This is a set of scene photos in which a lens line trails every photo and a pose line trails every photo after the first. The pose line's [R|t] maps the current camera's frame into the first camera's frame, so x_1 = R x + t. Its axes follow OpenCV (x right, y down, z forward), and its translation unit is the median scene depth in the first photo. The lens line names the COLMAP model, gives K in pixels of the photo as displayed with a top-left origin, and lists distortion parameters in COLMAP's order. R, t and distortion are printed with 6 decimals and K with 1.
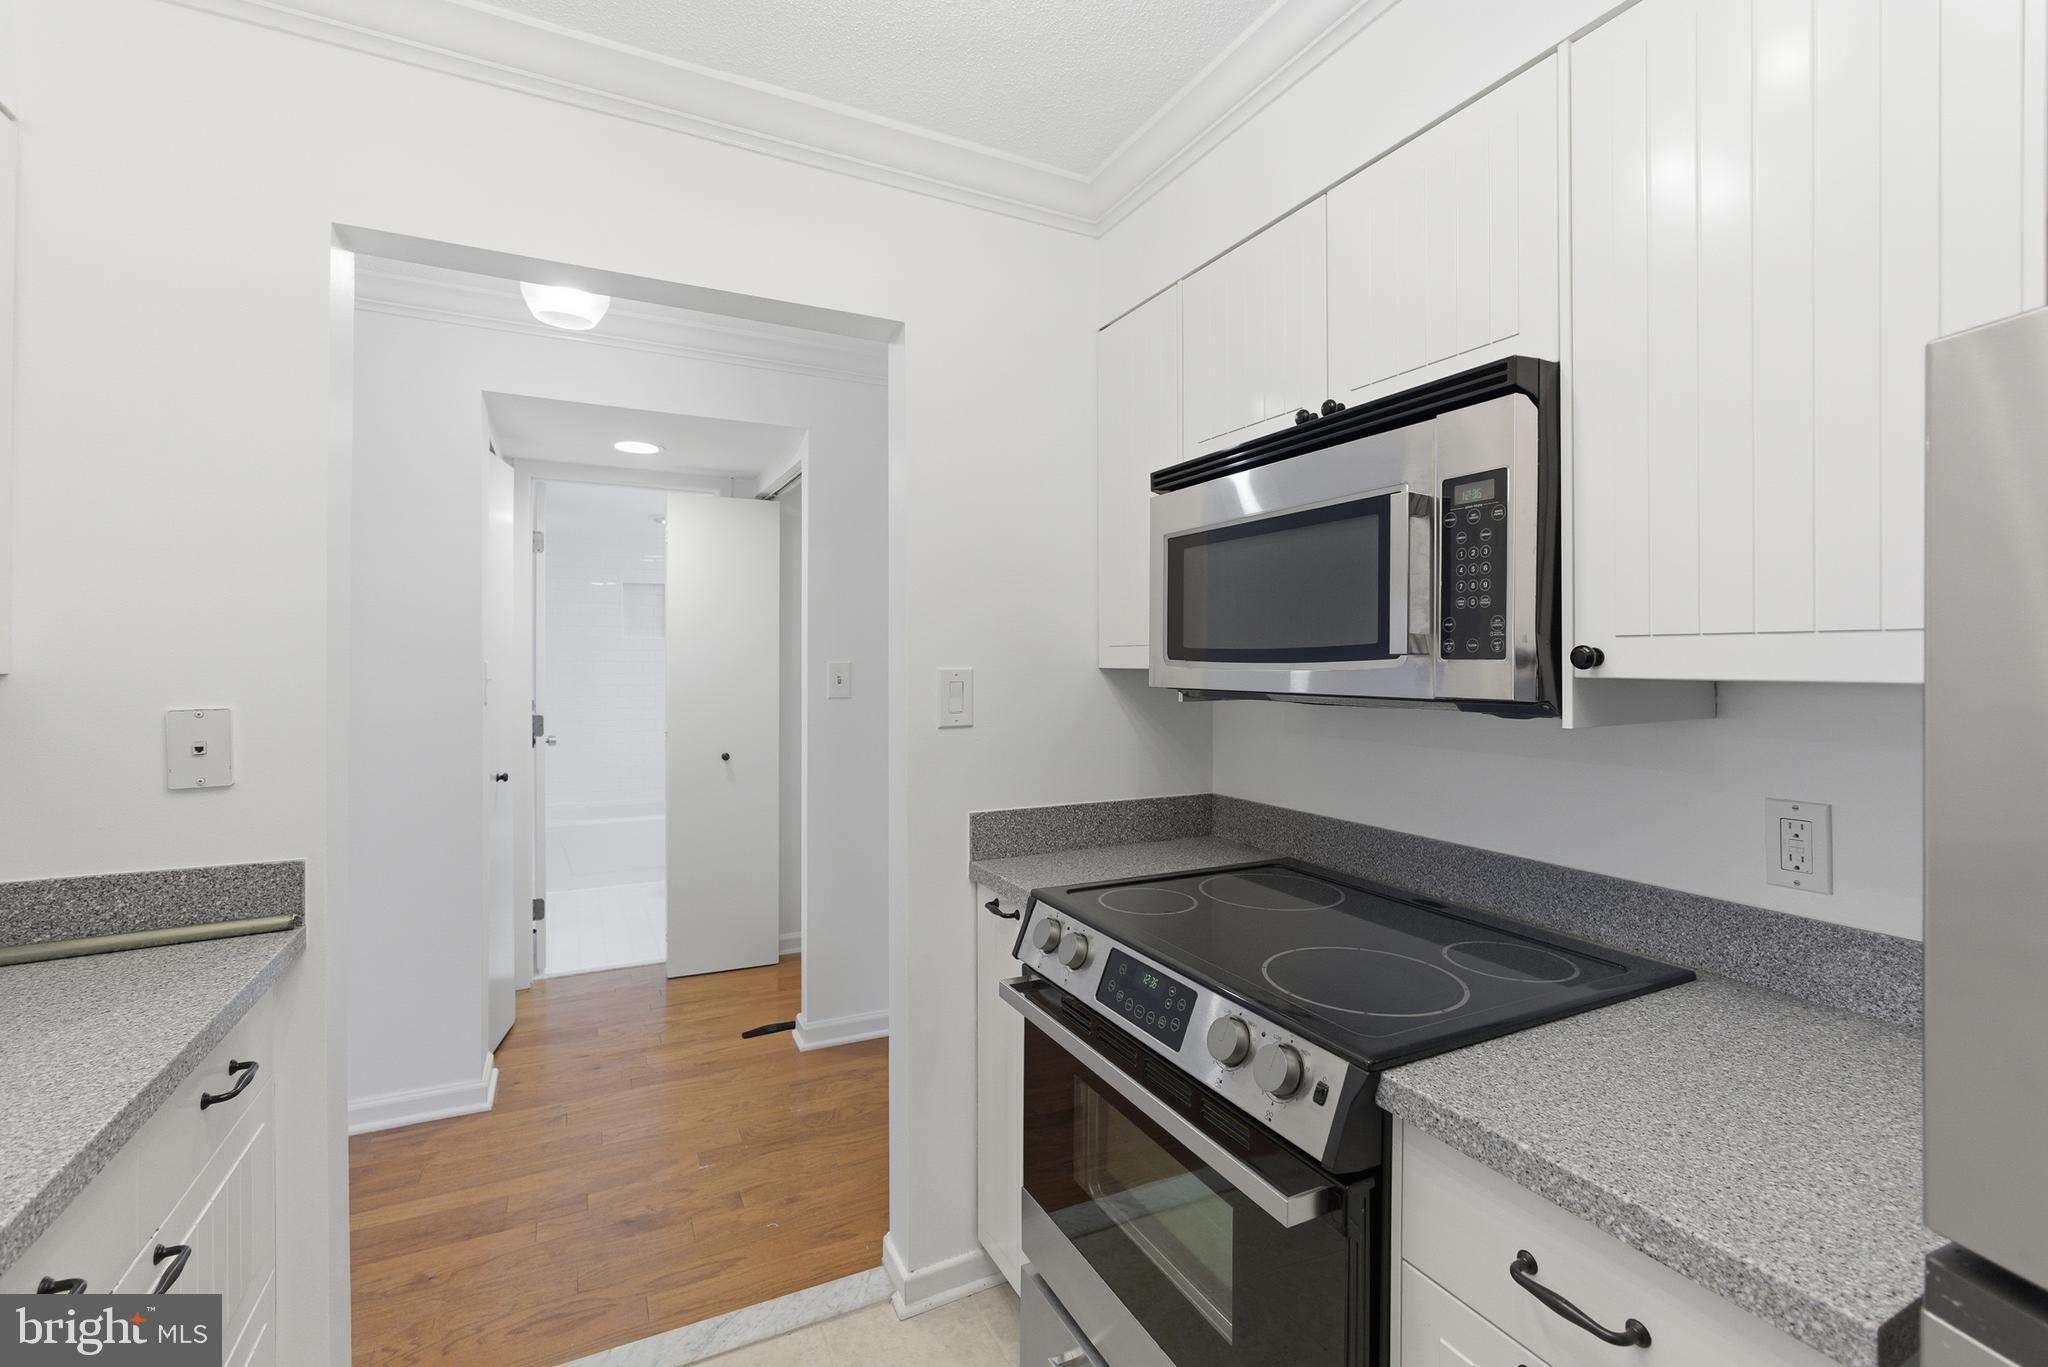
lens RADIAL K [[908.7, 0, 1030.1], [0, 908.7, 659.3], [0, 0, 1]] dist [-0.013279, 0.005097]
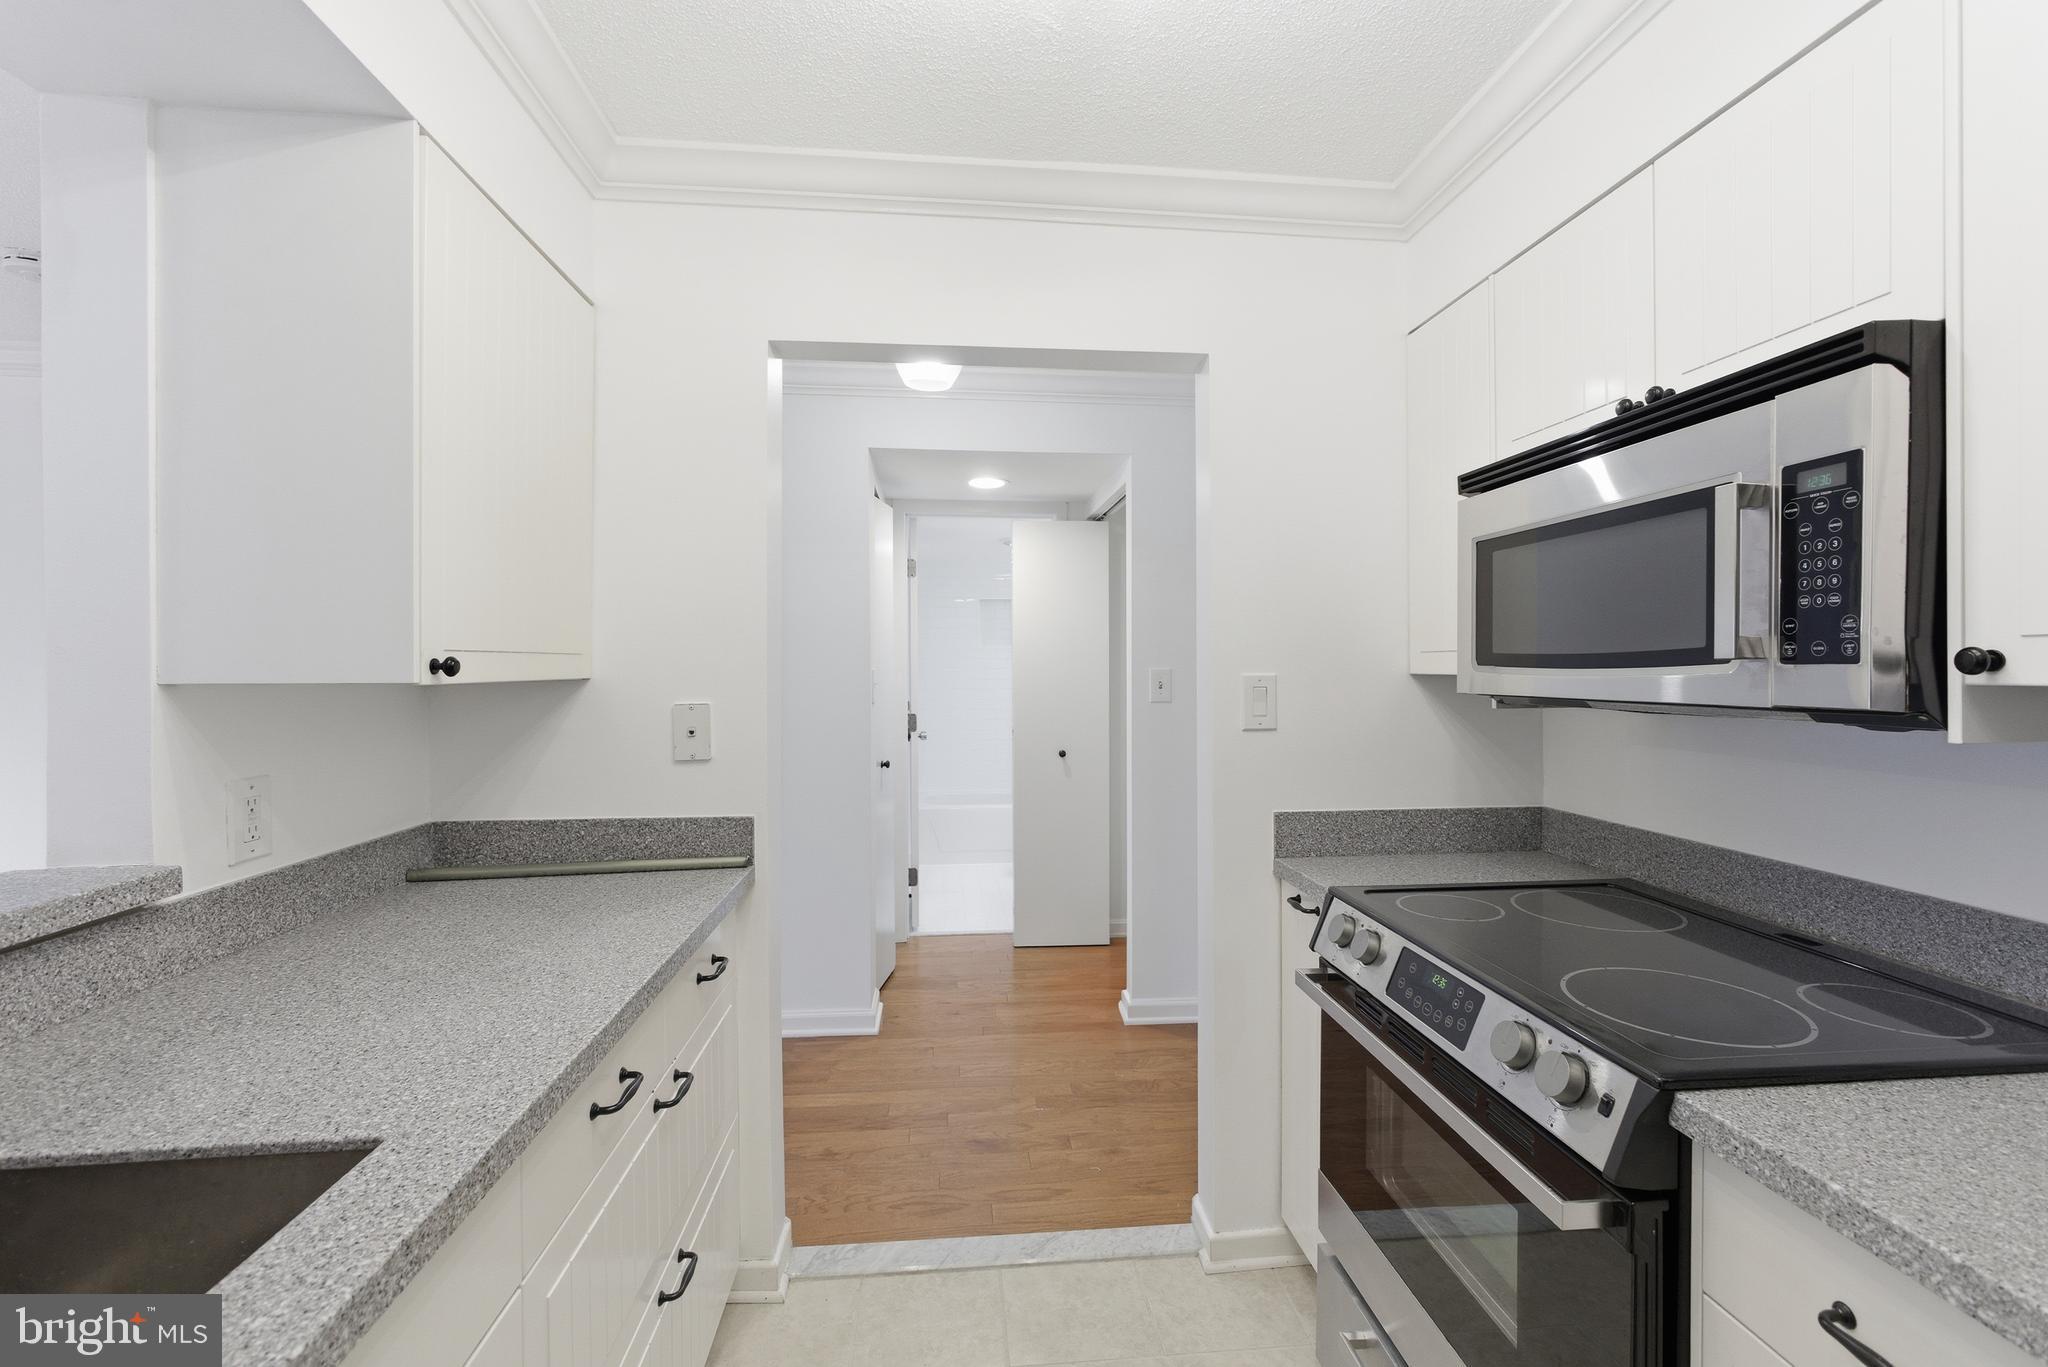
lens RADIAL K [[908.7, 0, 1028.5], [0, 908.7, 670.4], [0, 0, 1]] dist [-0.013279, 0.005097]
pose [[0.930215, -0.001895, -0.367010, 0.063678], [0.003931, 0.999981, 0.004798, -0.000651], [0.366994, -0.005906, 0.930205, -0.092738]]
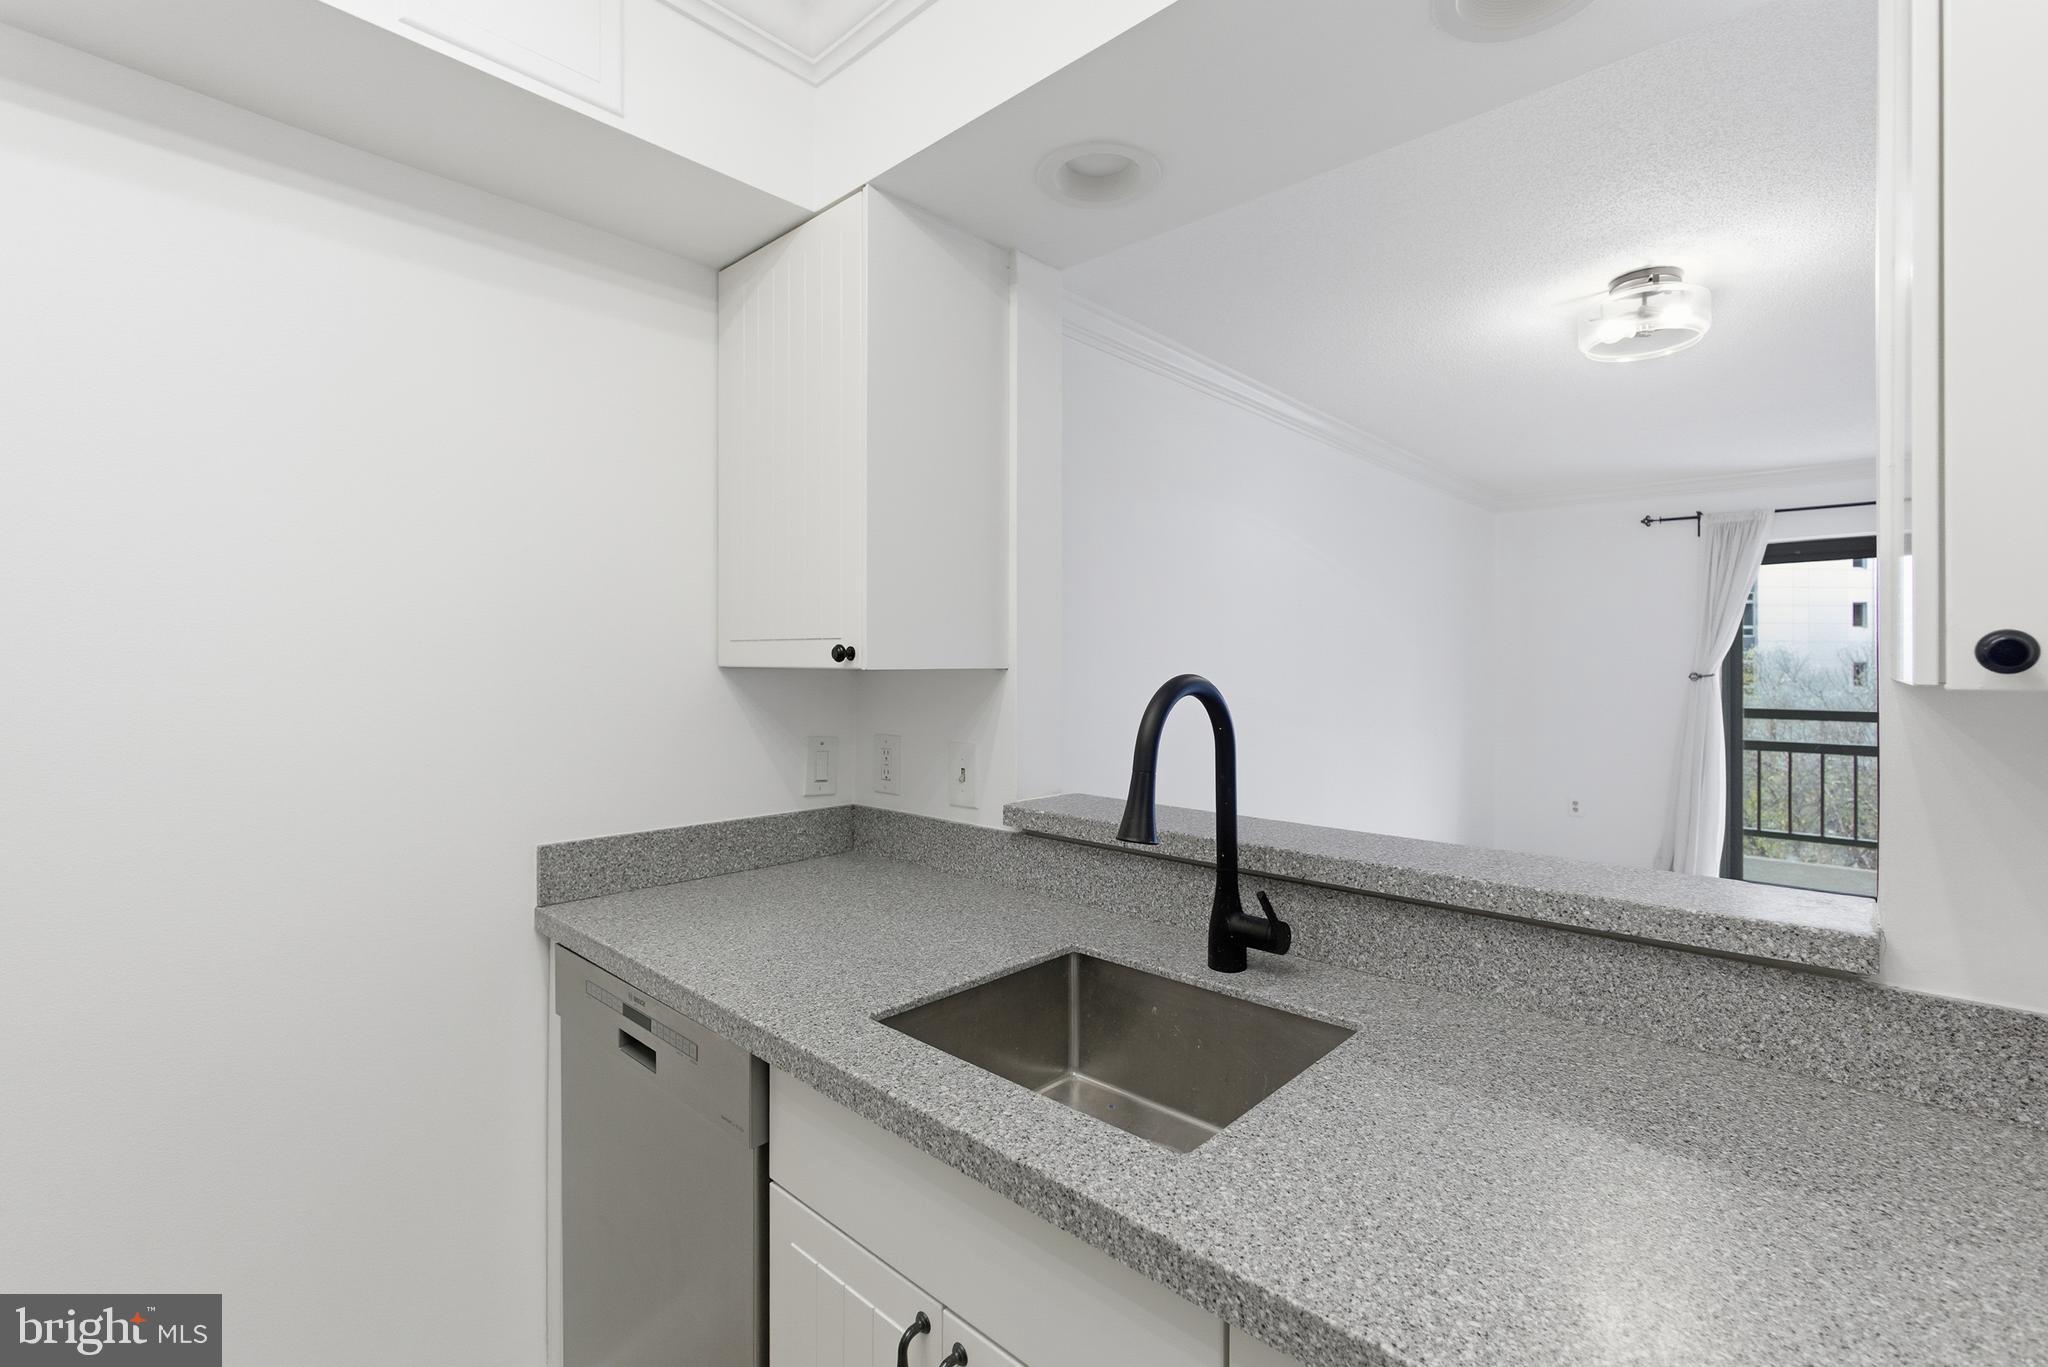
lens RADIAL K [[908.7, 0, 1038.0], [0, 908.7, 656.8], [0, 0, 1]] dist [-0.013279, 0.005097]
pose [[-0.935835, -0.005819, -0.352390, -0.222296], [-0.004118, 0.999976, -0.005575, 0.002605], [0.352414, -0.003766, -0.935837, 0.682707]]
